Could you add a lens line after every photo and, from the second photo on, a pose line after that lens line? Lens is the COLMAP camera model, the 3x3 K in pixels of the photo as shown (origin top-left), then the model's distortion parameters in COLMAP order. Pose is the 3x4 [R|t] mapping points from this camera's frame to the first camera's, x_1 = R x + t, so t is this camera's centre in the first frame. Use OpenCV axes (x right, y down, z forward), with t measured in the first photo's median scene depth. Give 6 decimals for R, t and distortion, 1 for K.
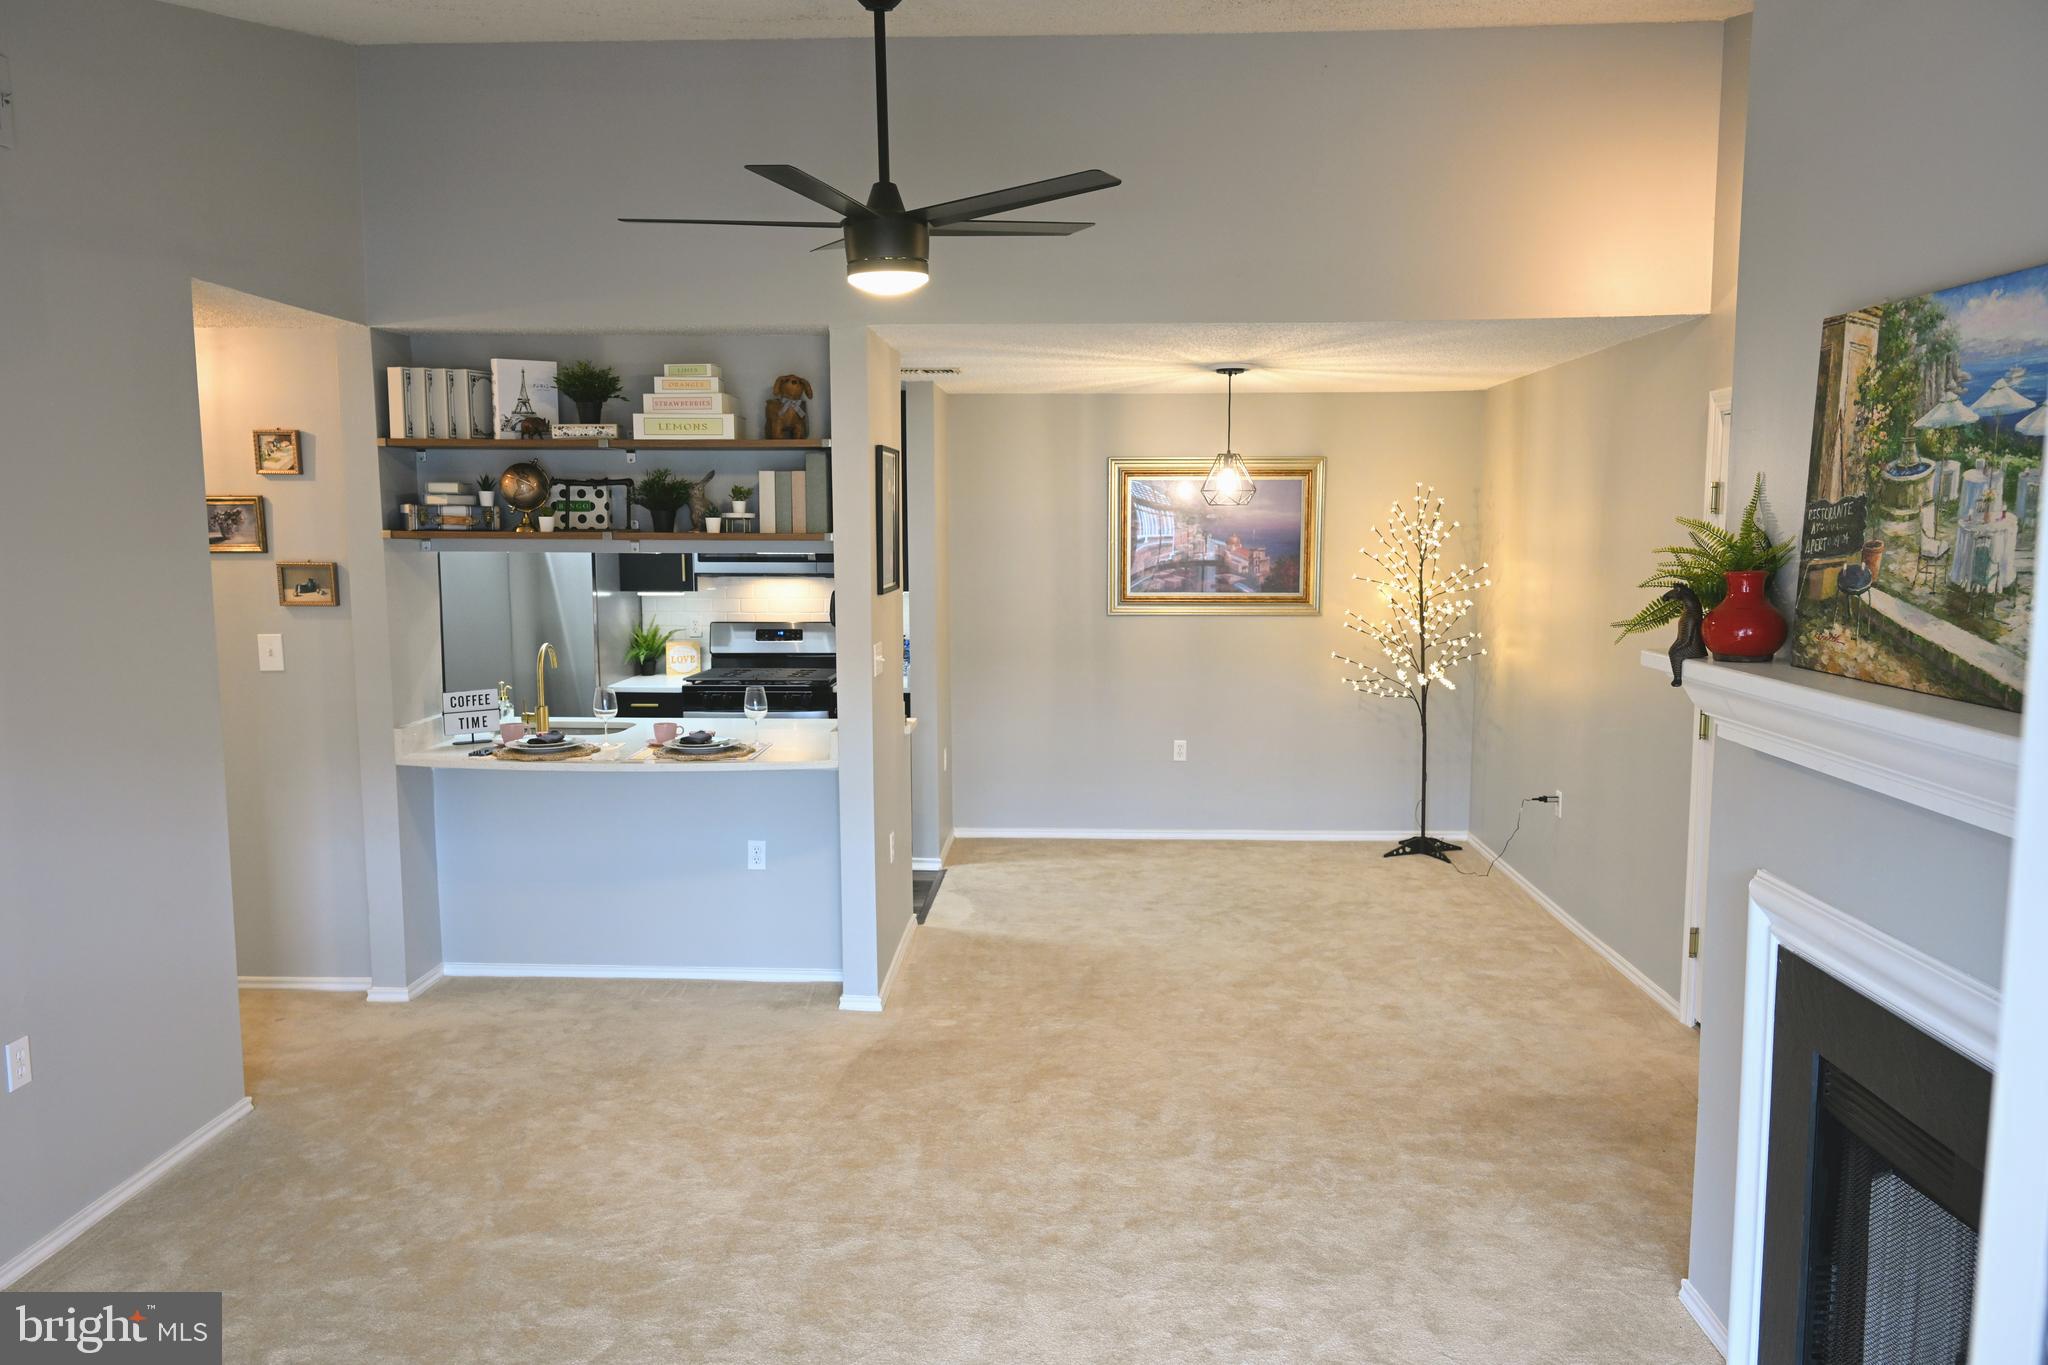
lens RADIAL K [[1456.5, 0, 1032.6], [0, 1456.5, 688.6], [0, 0, 1]] dist [0.012429, -0.004047]
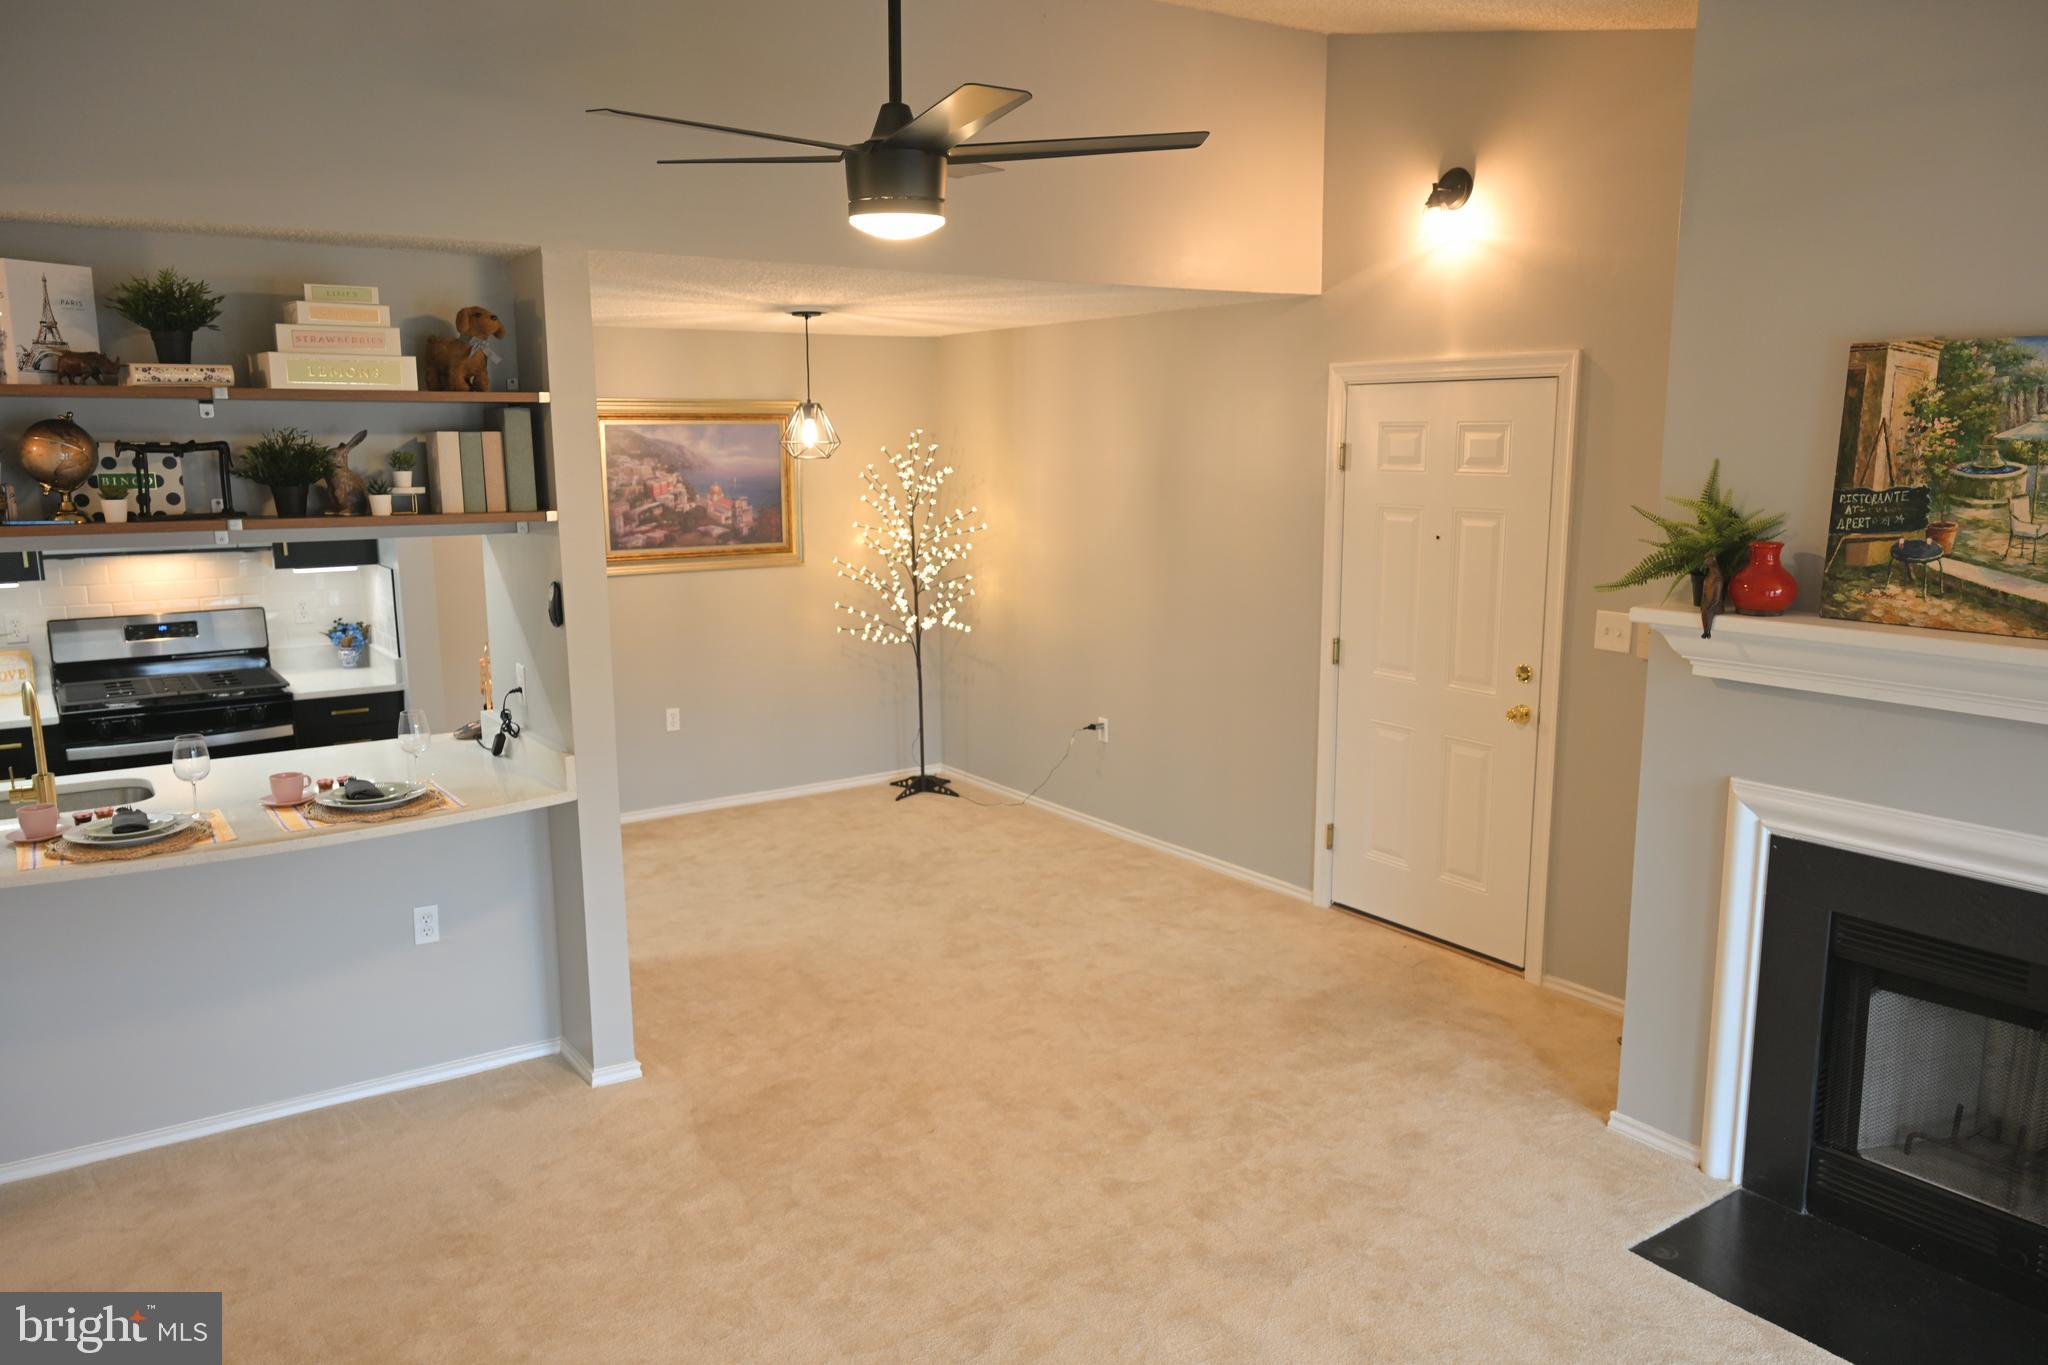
lens RADIAL K [[1456.5, 0, 1020.3], [0, 1456.5, 691.8], [0, 0, 1]] dist [0.012429, -0.004047]
pose [[0.801116, -0.107444, 0.588785, -0.401041], [0.072401, 0.993927, 0.082866, -0.054089], [-0.594113, -0.023756, 0.804031, 0.196693]]
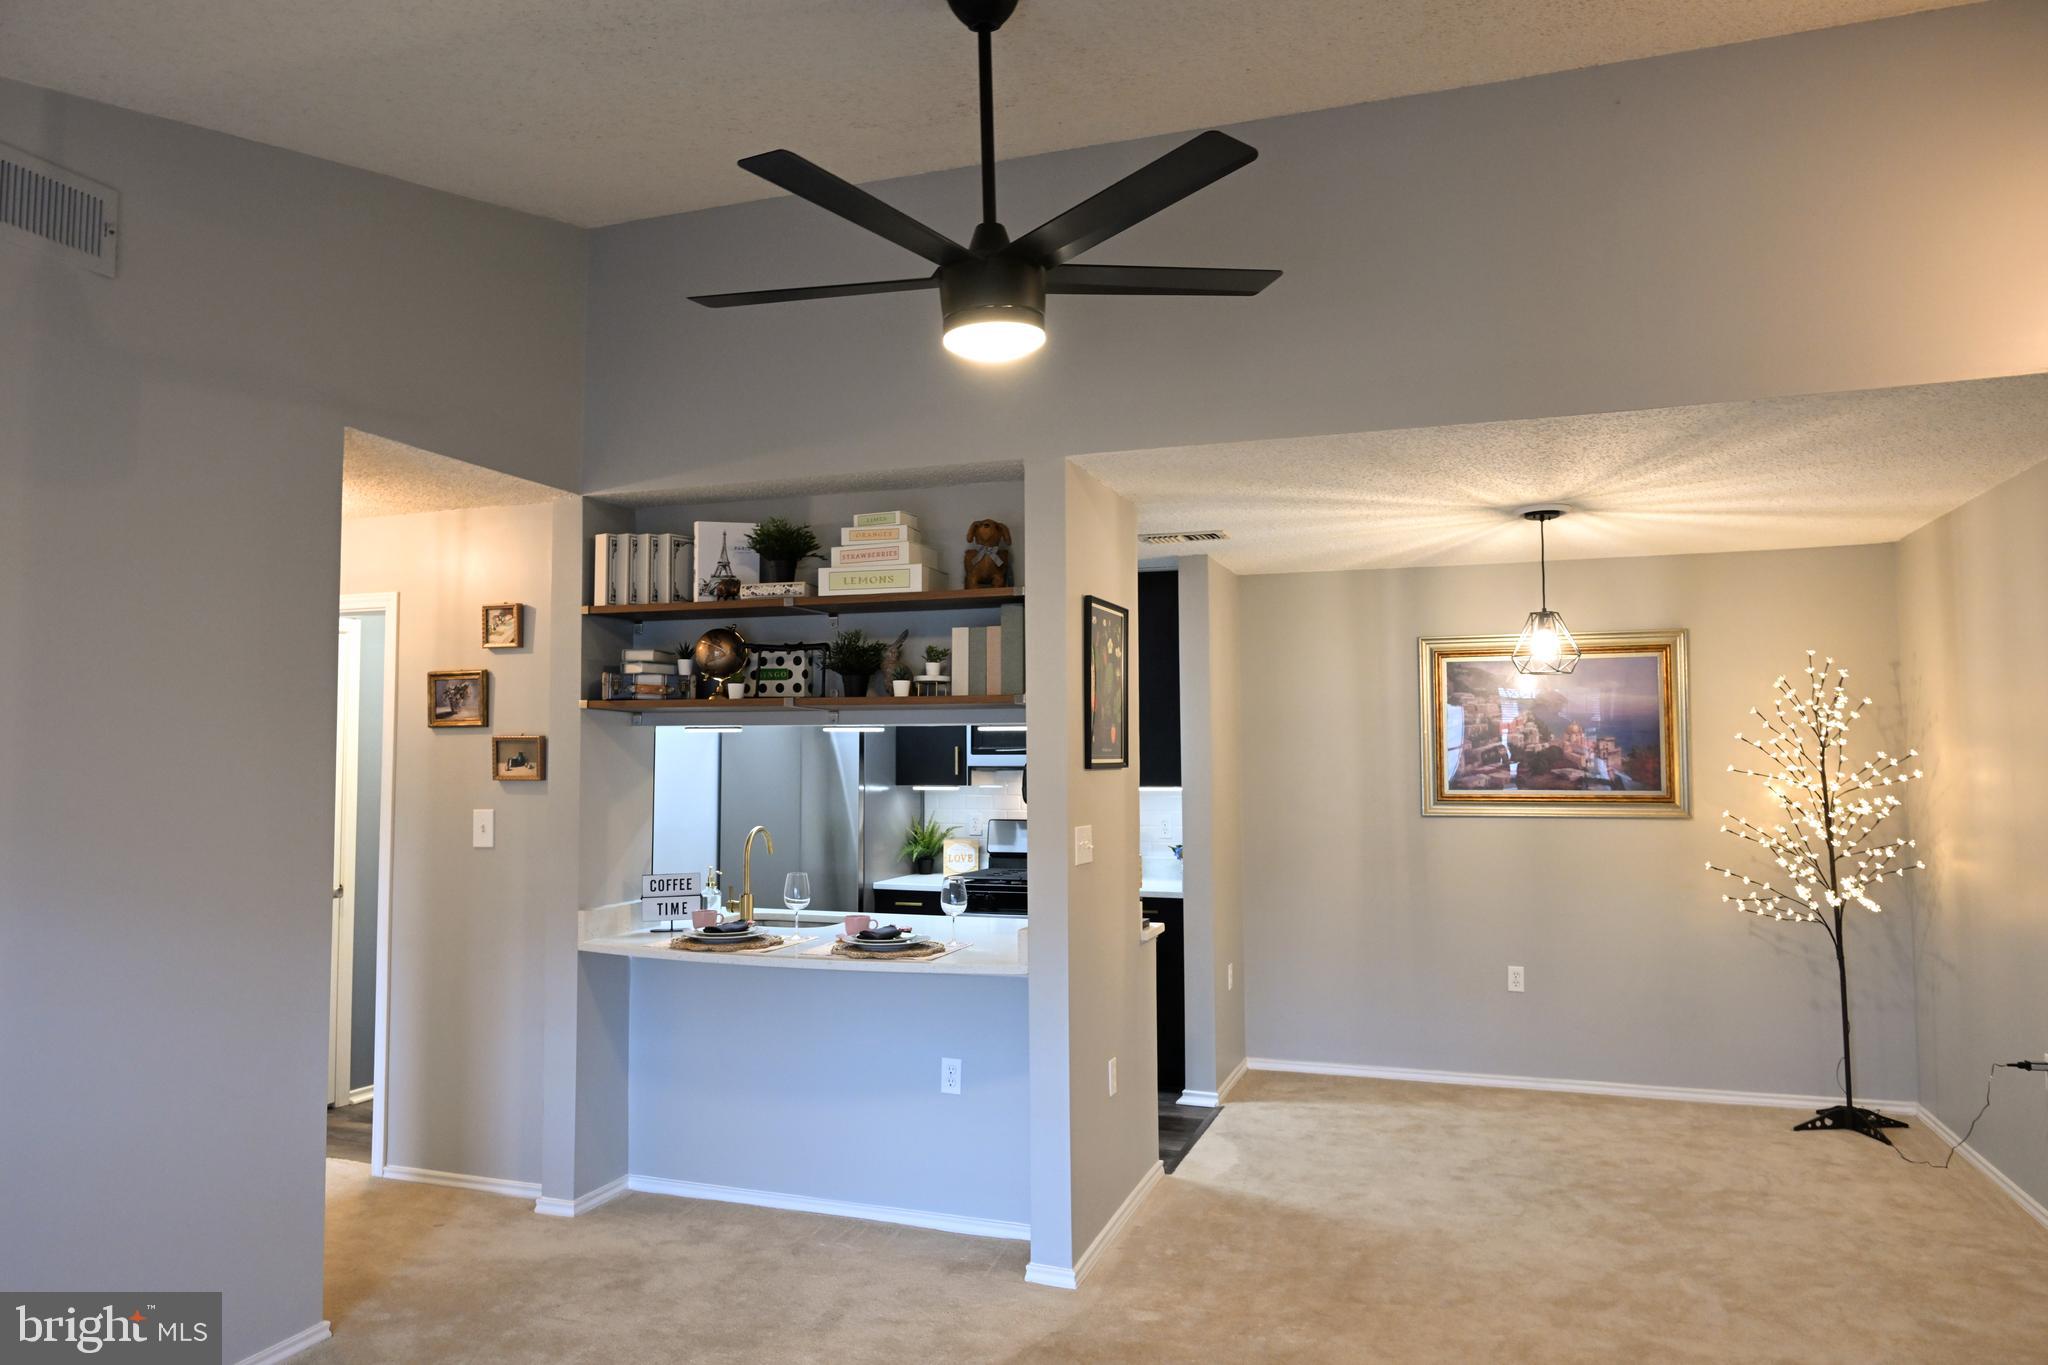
lens RADIAL K [[1342.7, 0, 1021.8], [0, 1342.7, 682.3], [0, 0, 1]] dist [-0.004402, -0.004152]
pose [[0.955945, -0.019358, -0.292907, 0.089301], [-0.030987, 0.985593, -0.166269, 0.017320], [0.291906, 0.168020, 0.941573, 0.246329]]
